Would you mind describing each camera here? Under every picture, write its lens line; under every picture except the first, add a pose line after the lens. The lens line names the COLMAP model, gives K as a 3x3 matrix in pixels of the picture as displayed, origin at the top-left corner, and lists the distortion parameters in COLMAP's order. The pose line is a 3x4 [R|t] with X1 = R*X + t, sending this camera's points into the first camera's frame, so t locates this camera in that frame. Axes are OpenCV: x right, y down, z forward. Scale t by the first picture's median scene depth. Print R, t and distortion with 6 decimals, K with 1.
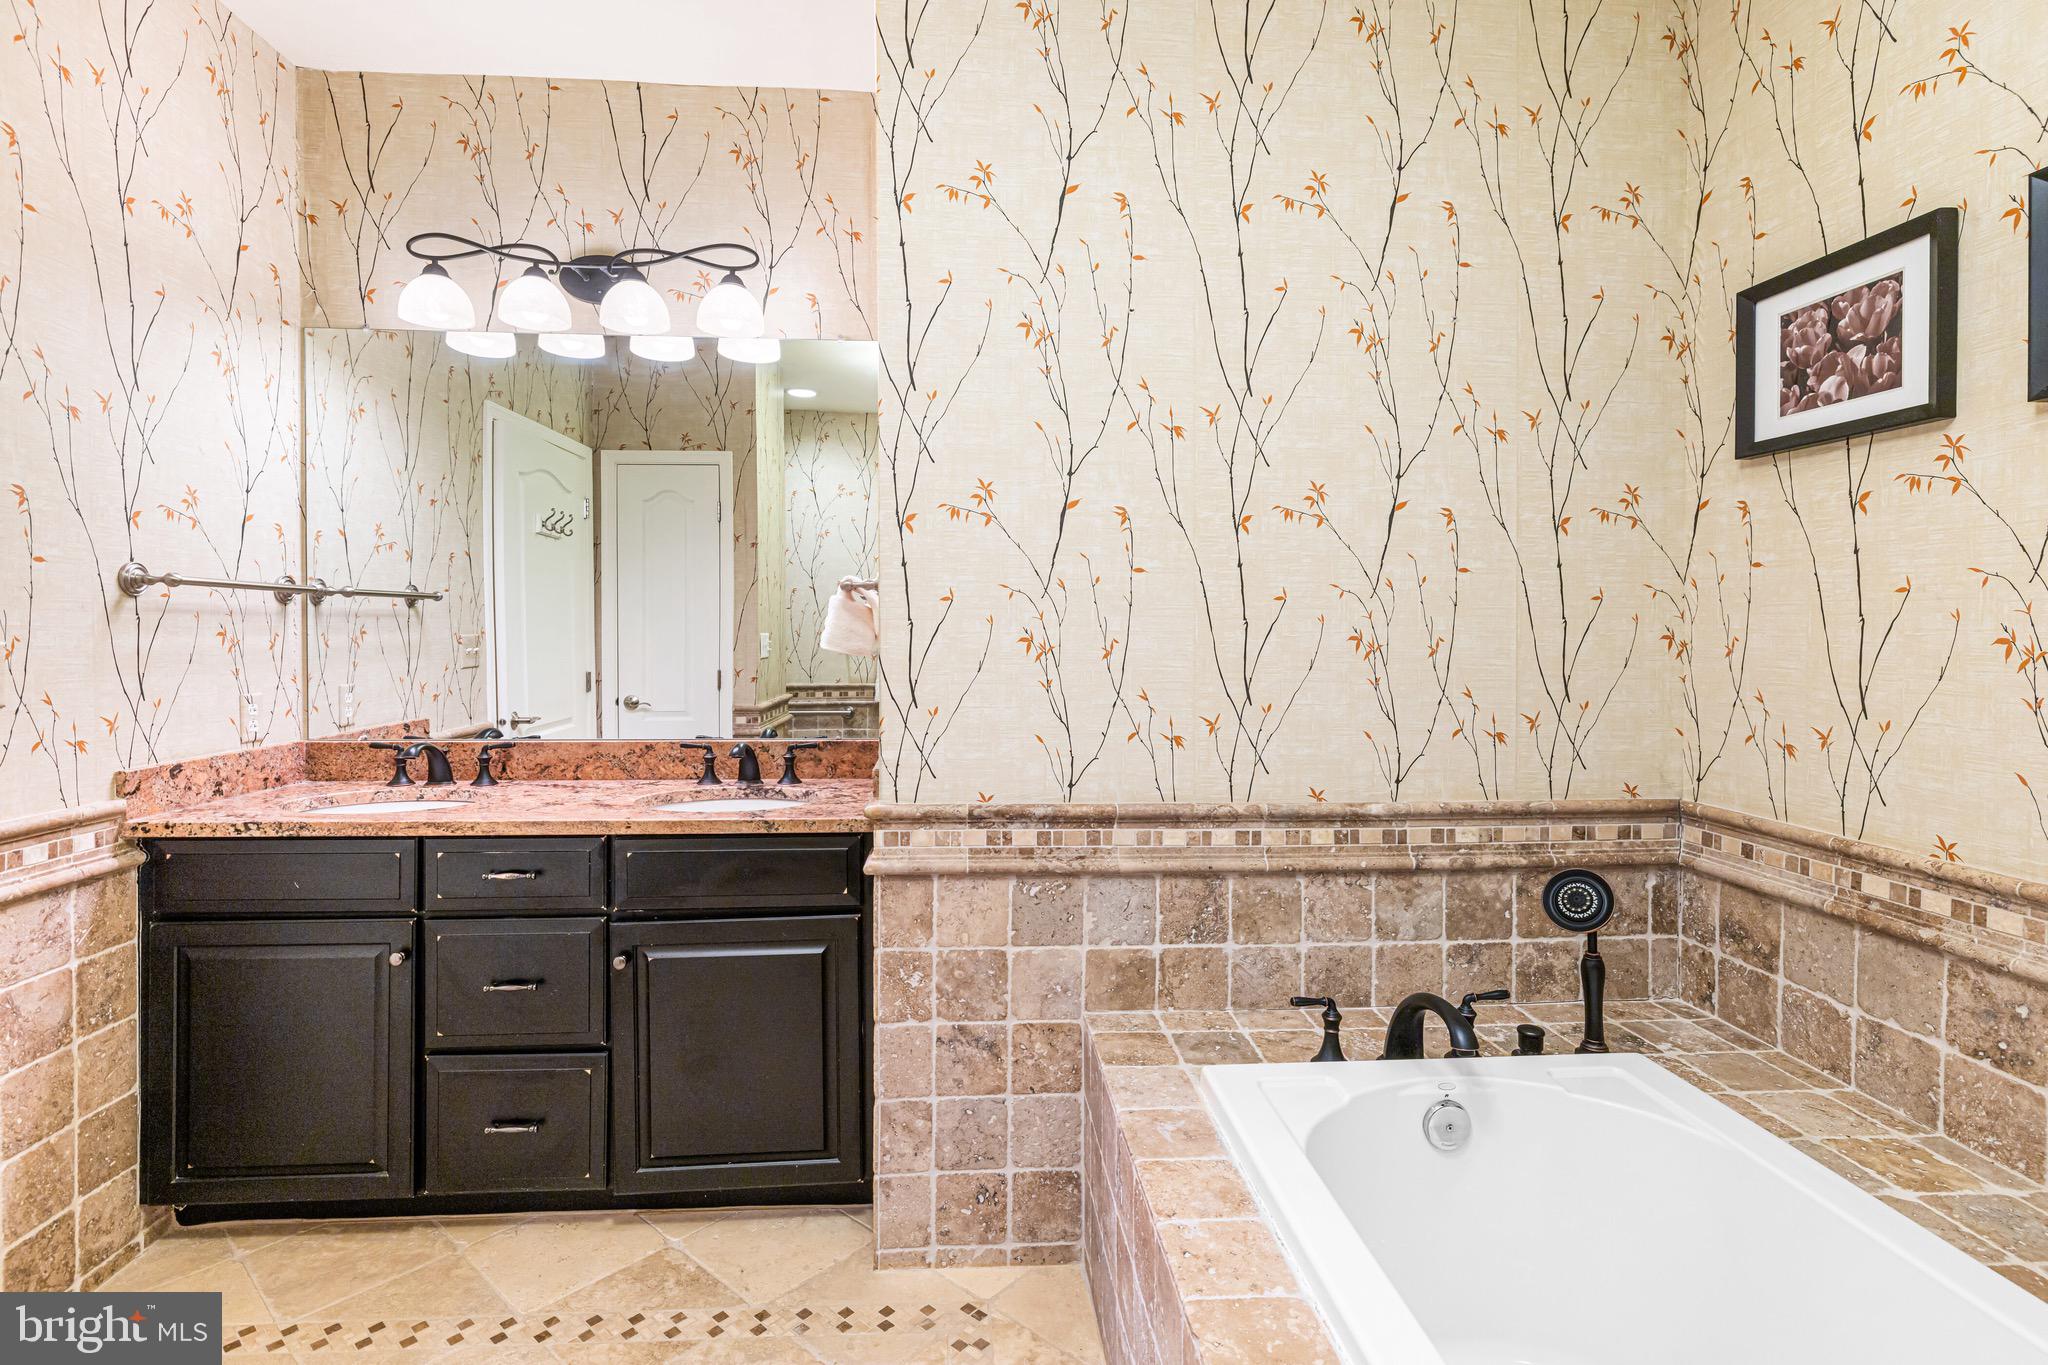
lens RADIAL K [[988.0, 0, 1018.6], [0, 988.0, 646.1], [0, 0, 1]] dist [0.003012, -0.000761]
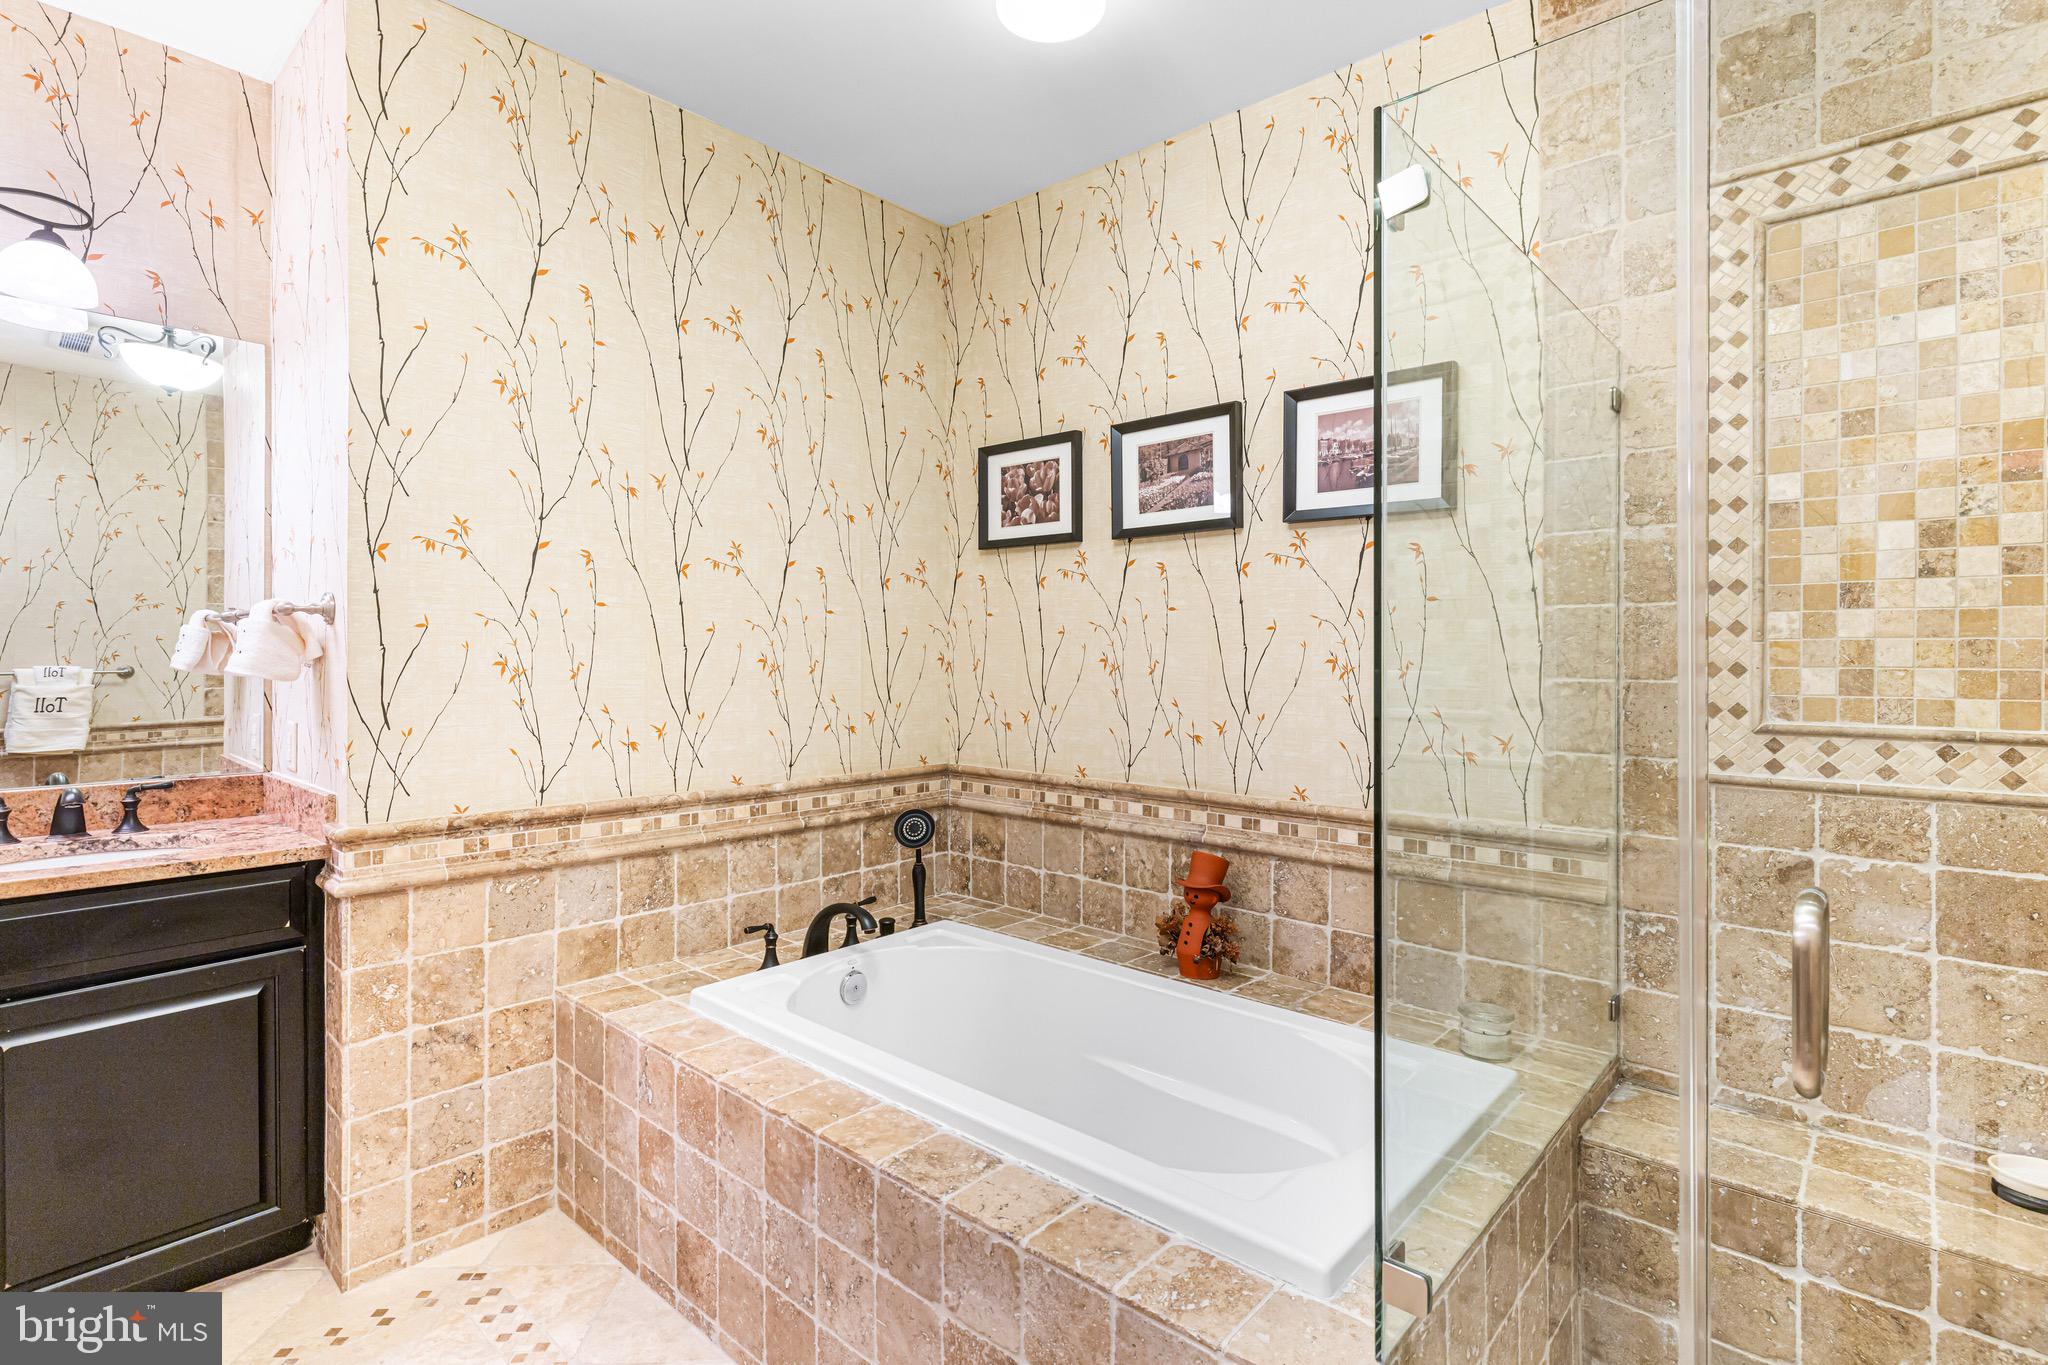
lens RADIAL K [[988.0, 0, 1011.9], [0, 988.0, 648.4], [0, 0, 1]] dist [0.003012, -0.000761]
pose [[0.724682, 0.003382, 0.689075, -0.353087], [0.011650, 0.999785, -0.017159, 0.002501], [-0.688985, 0.020463, 0.724487, -0.210929]]
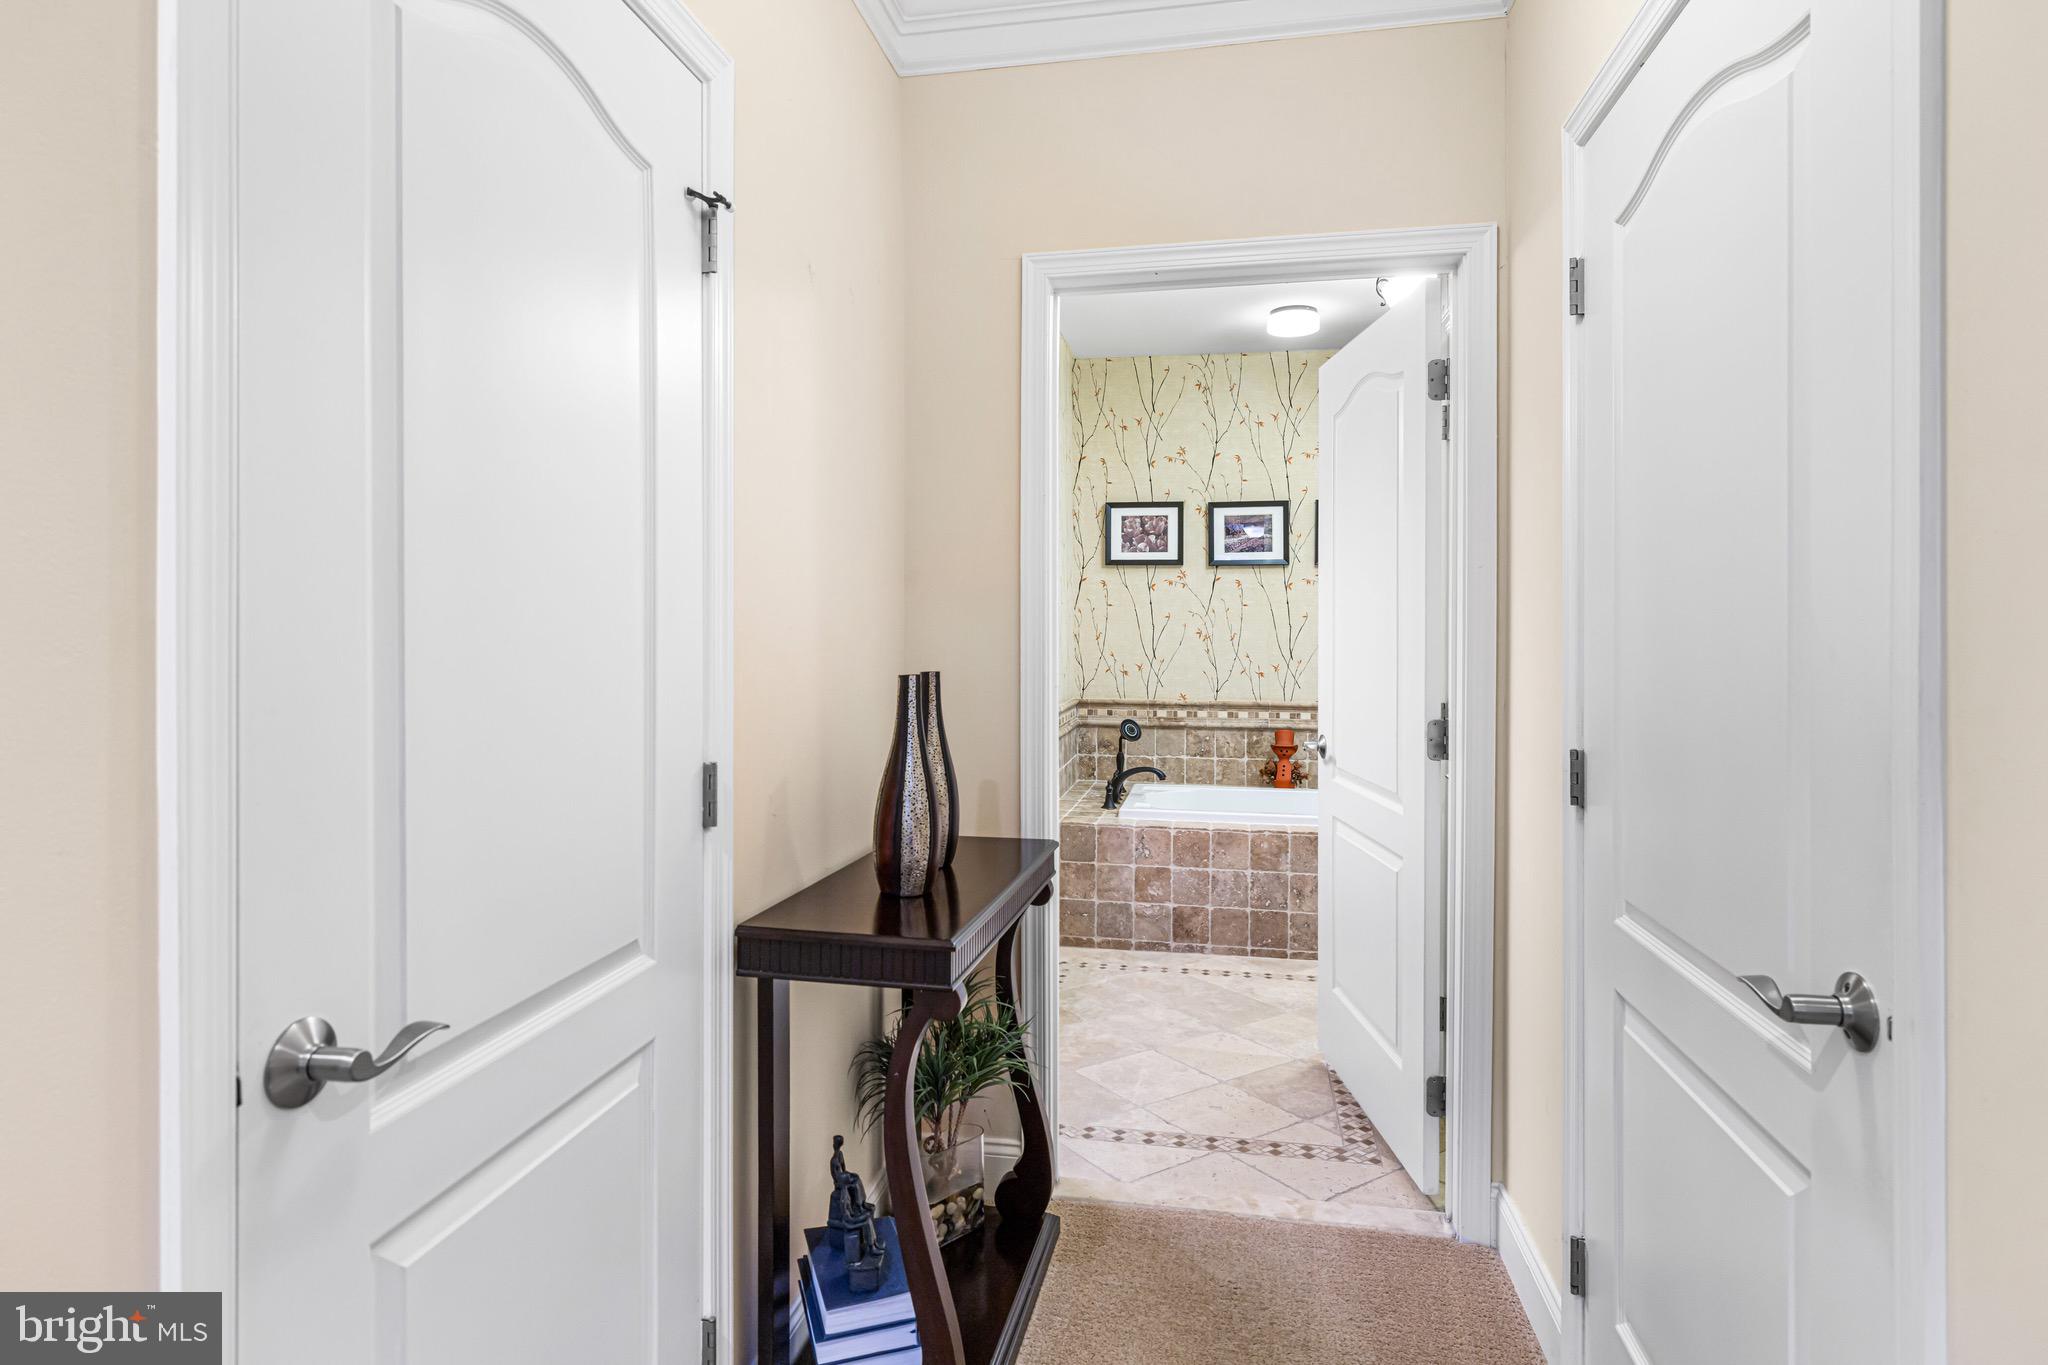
lens RADIAL K [[1131.5, 0, 1004.9], [0, 1131.5, 615.4], [0, 0, 1]] dist [-0.000433, -0.001884]
pose [[0.269304, 0.003862, 0.963048, -2.239792], [0.016907, 0.999819, -0.008737, -0.032142], [-0.962907, 0.018635, 0.269190, 0.442159]]
